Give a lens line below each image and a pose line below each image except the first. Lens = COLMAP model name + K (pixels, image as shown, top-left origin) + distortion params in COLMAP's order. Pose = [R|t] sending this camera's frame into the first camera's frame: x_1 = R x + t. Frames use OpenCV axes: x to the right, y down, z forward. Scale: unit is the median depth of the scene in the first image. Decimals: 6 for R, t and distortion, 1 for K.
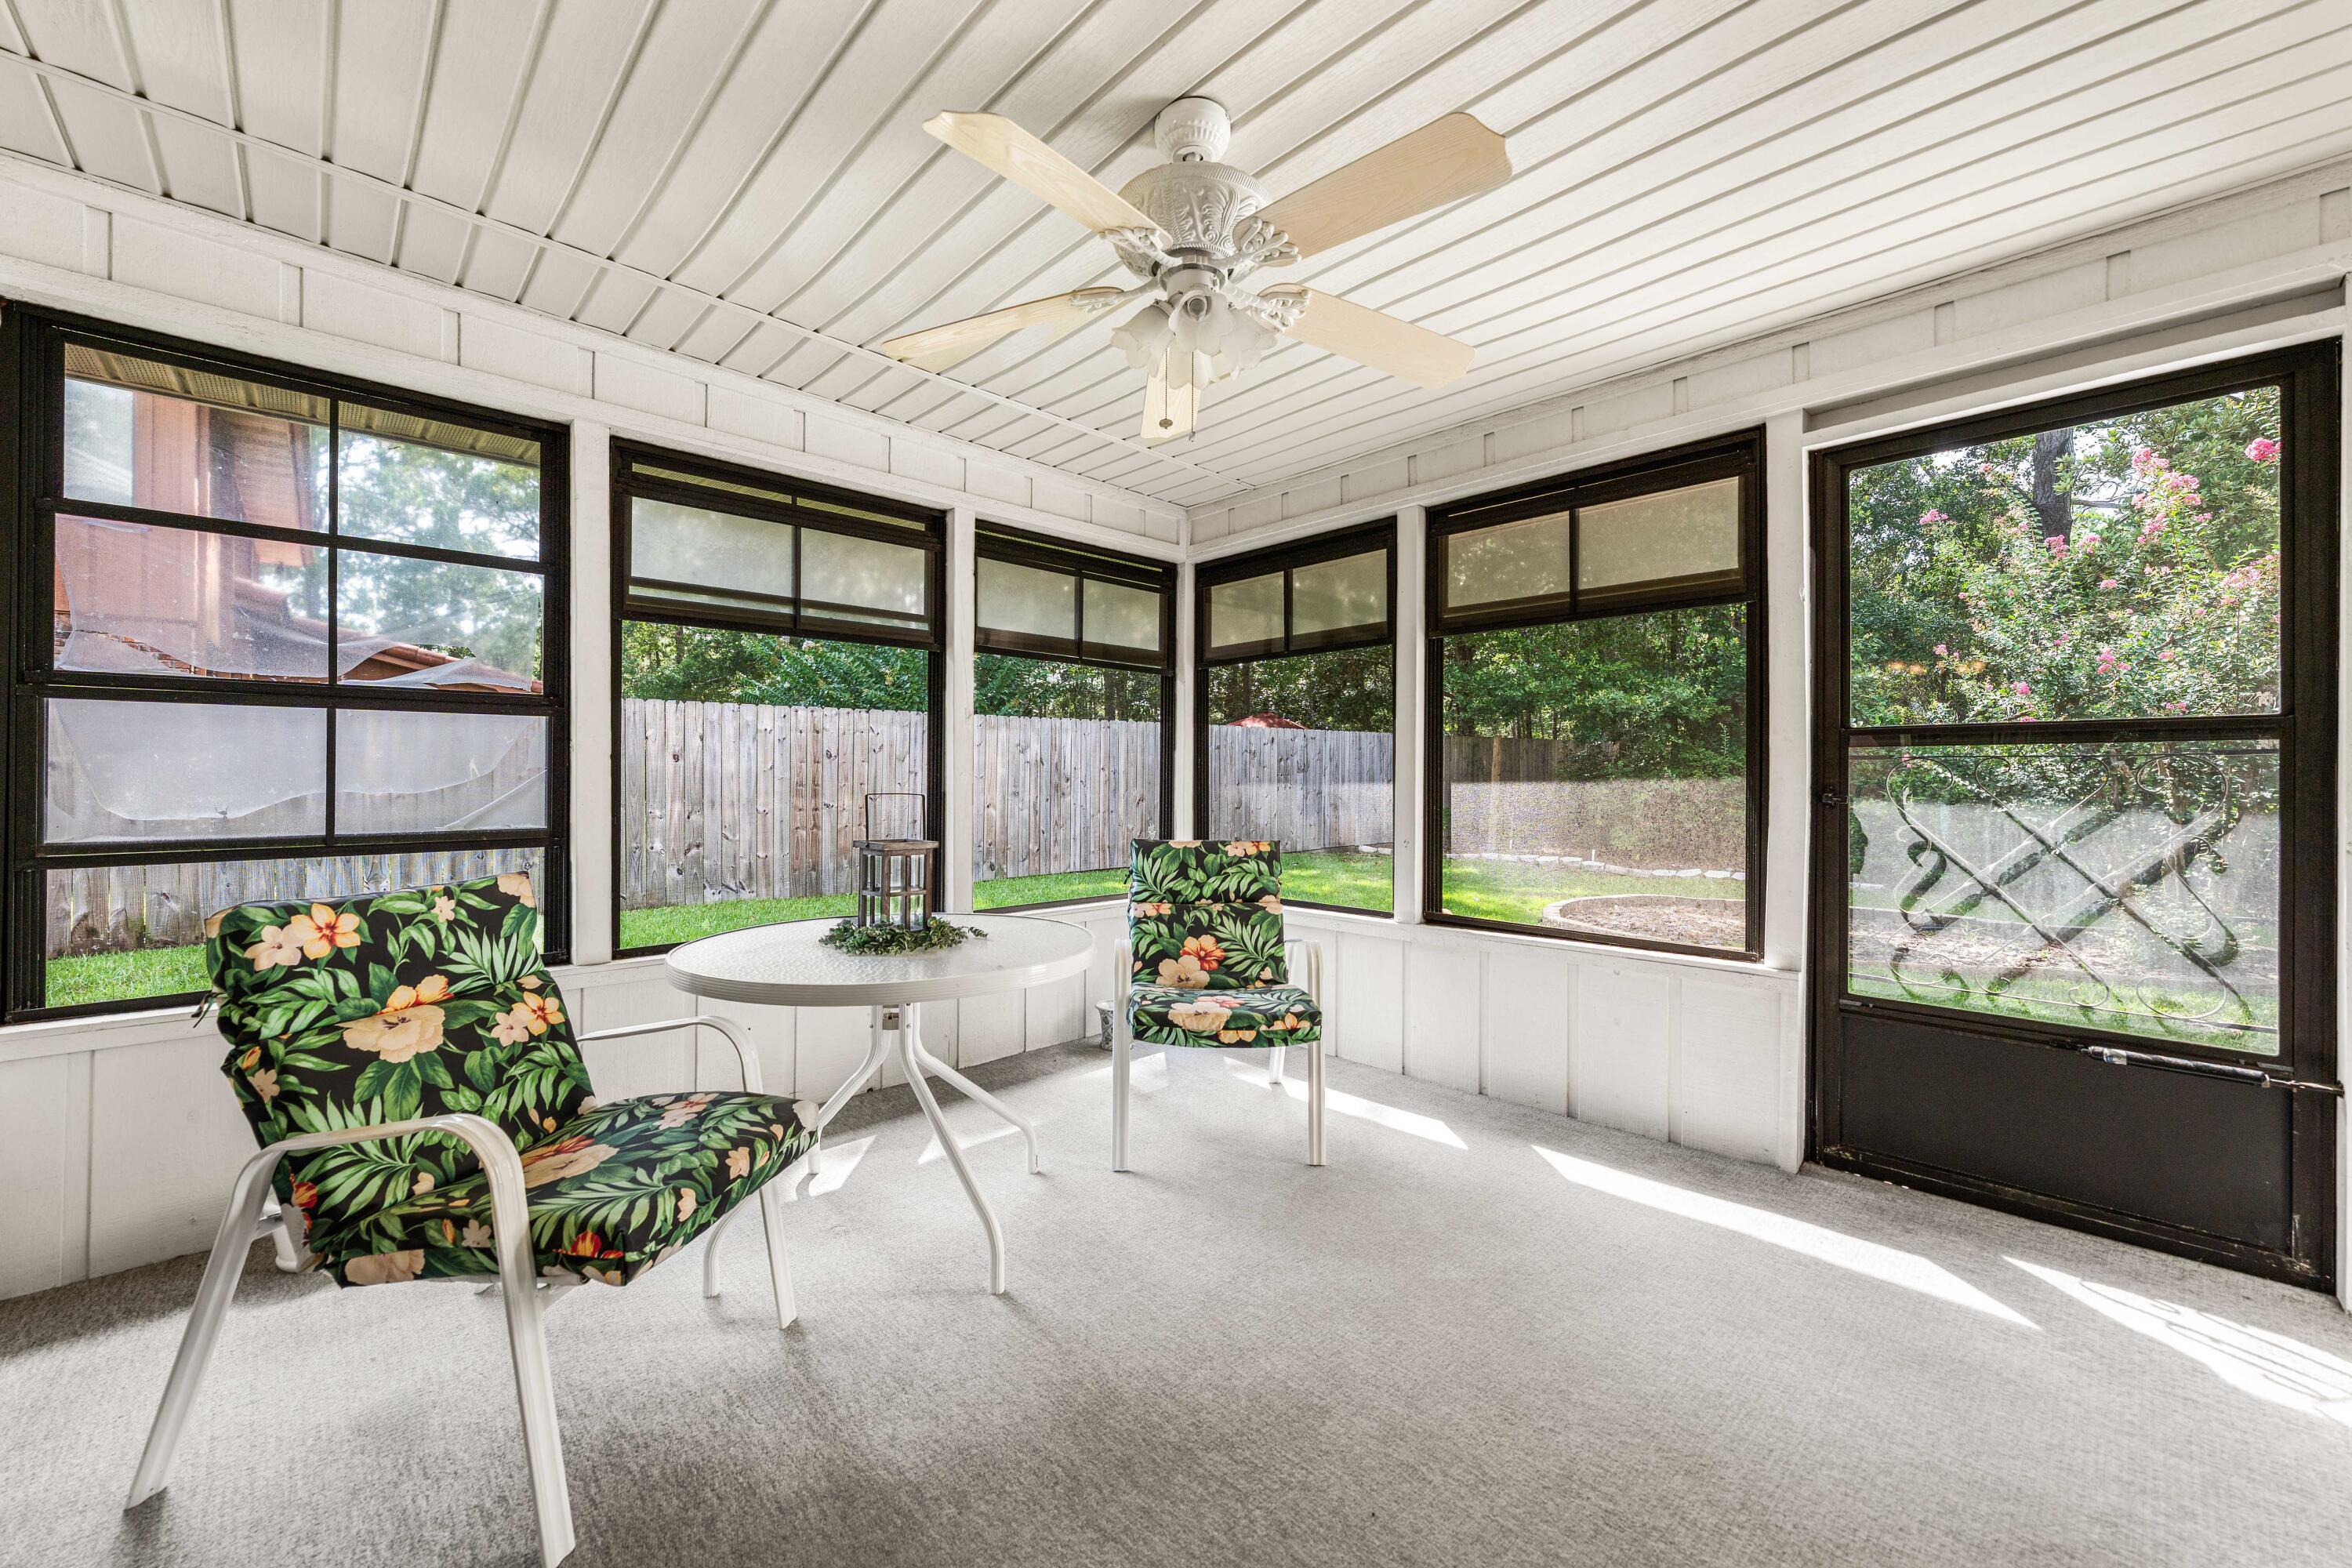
lens RADIAL K [[897.0, 0, 1174.9], [0, 897.0, 775.9], [0, 0, 1]] dist [-0.002189, 0.000036]
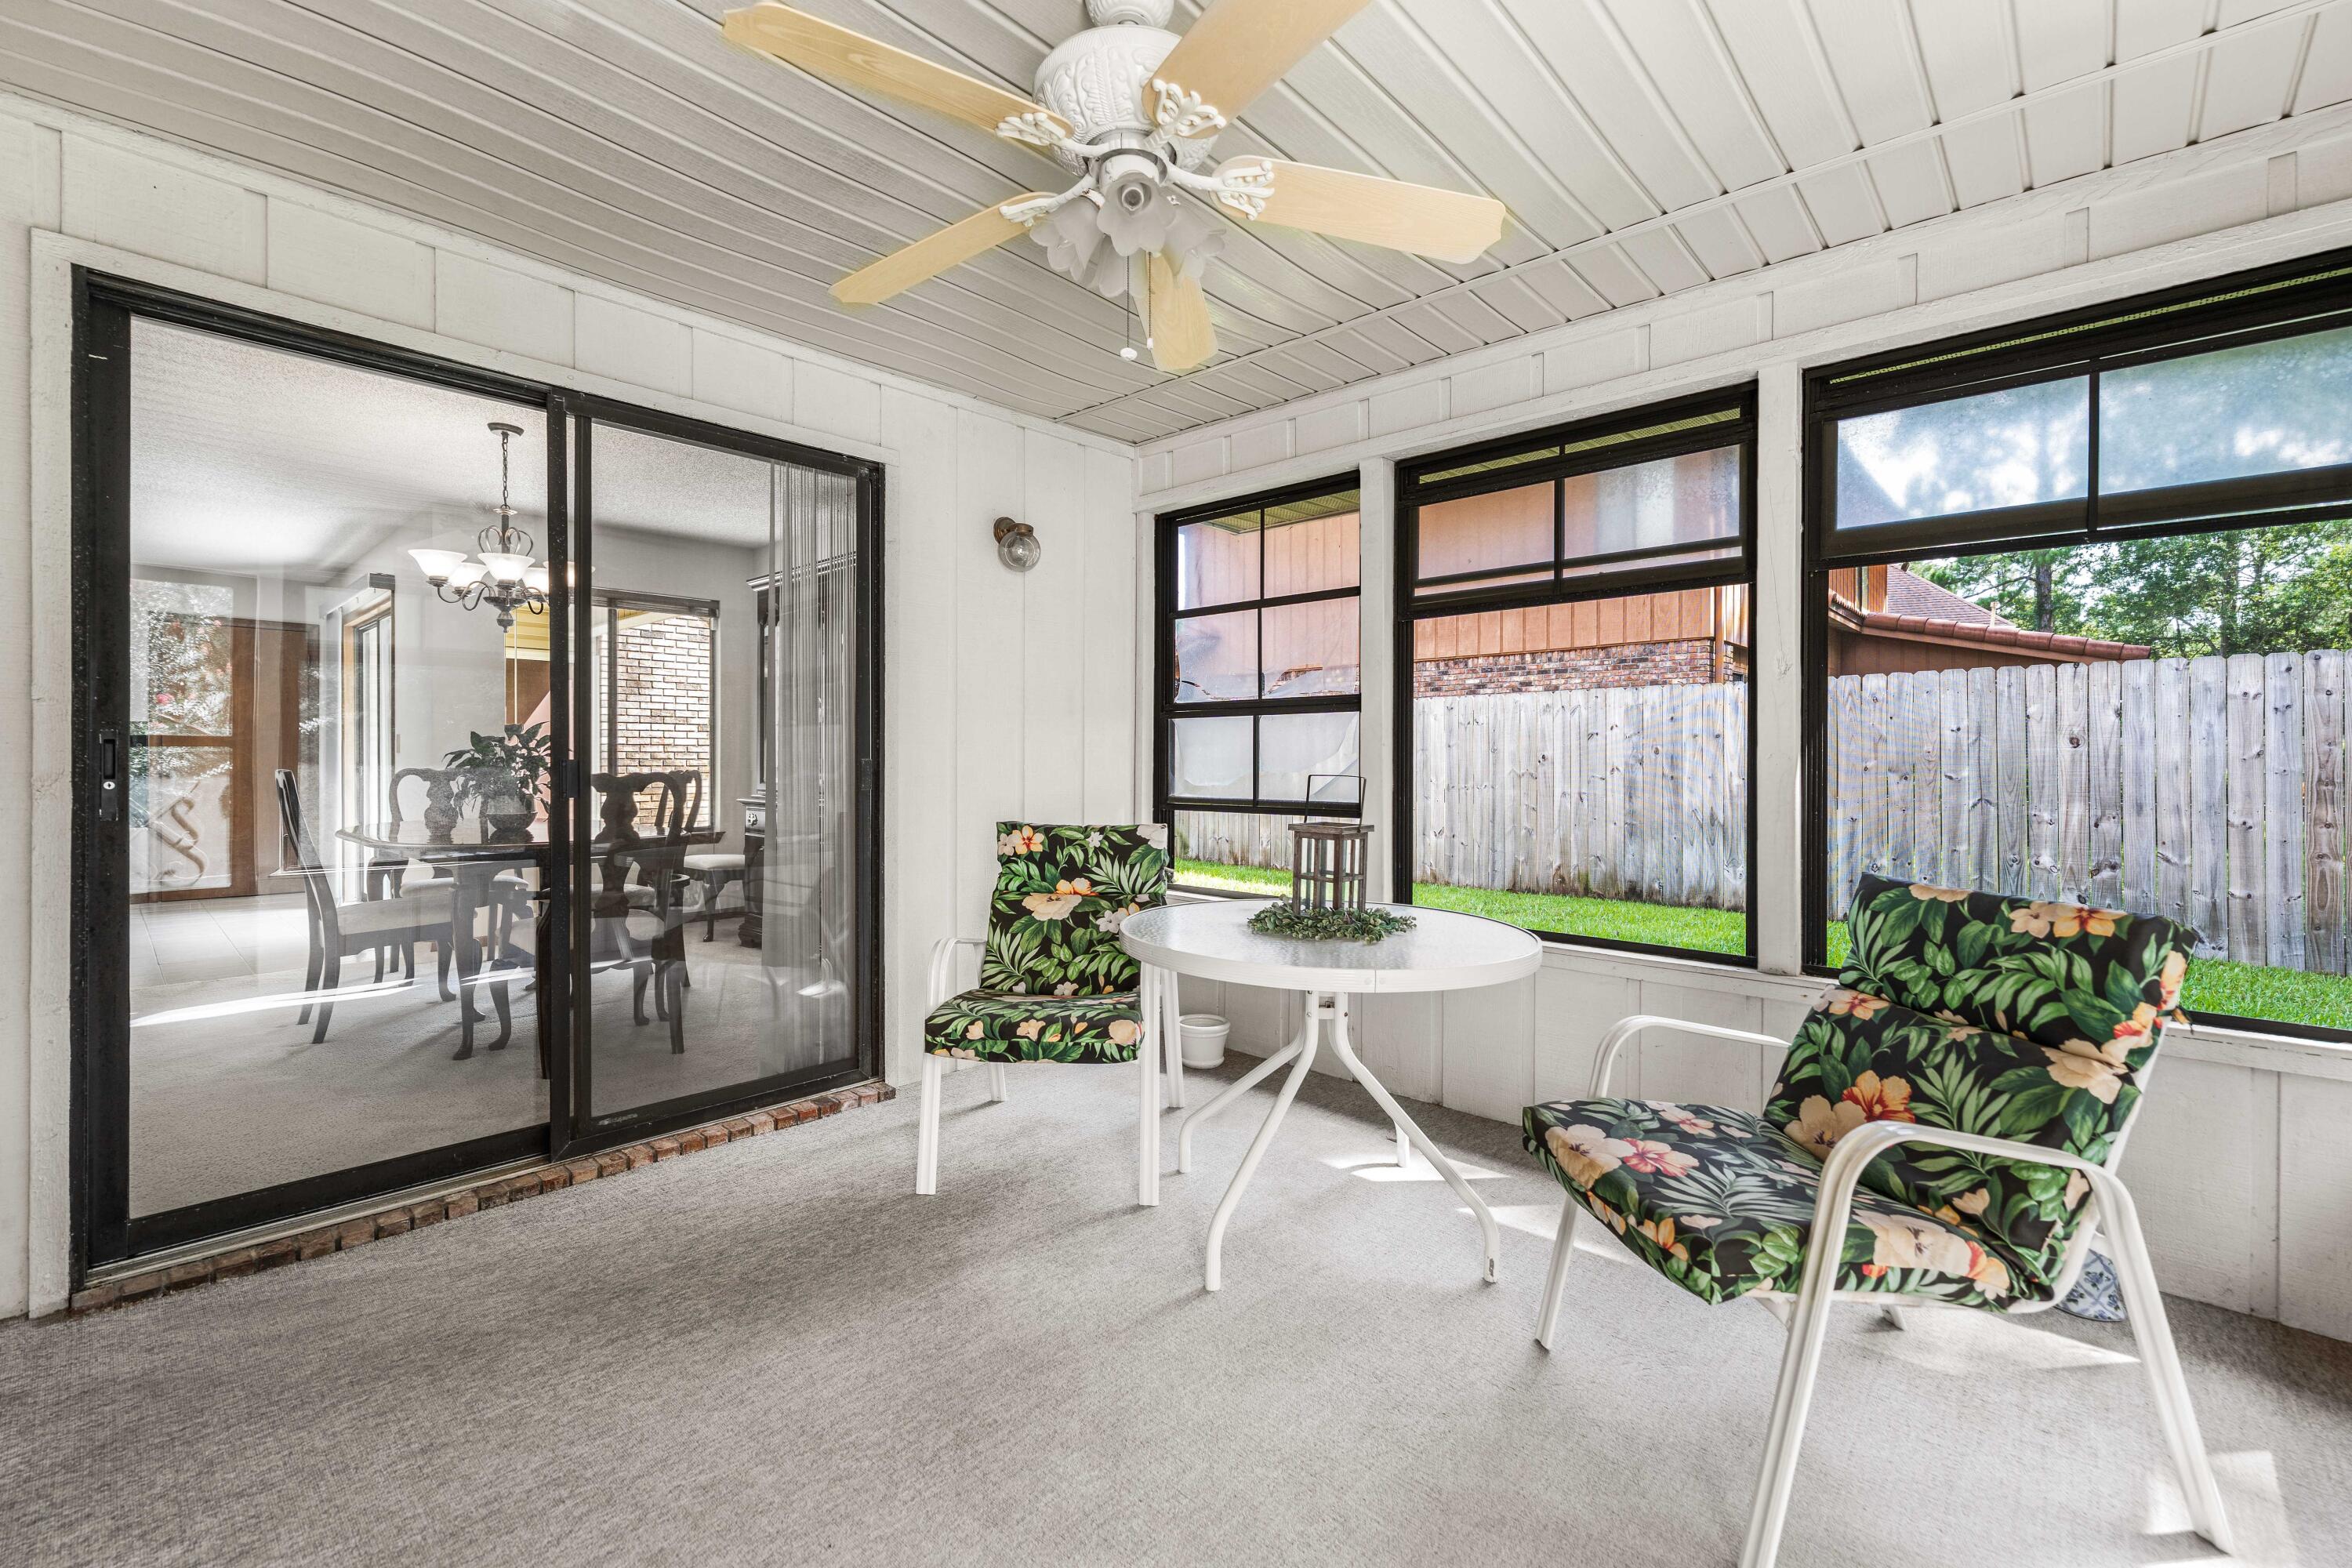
lens RADIAL K [[1017.9, 0, 1175.3], [0, 1017.9, 766.0], [0, 0, 1]] dist [0.009667, -0.000147]
pose [[0.065926, 0.000353, -0.997824, 0.687542], [-0.005015, 0.999987, 0.000022, 0.009491], [0.997812, 0.005002, 0.065927, 0.678910]]
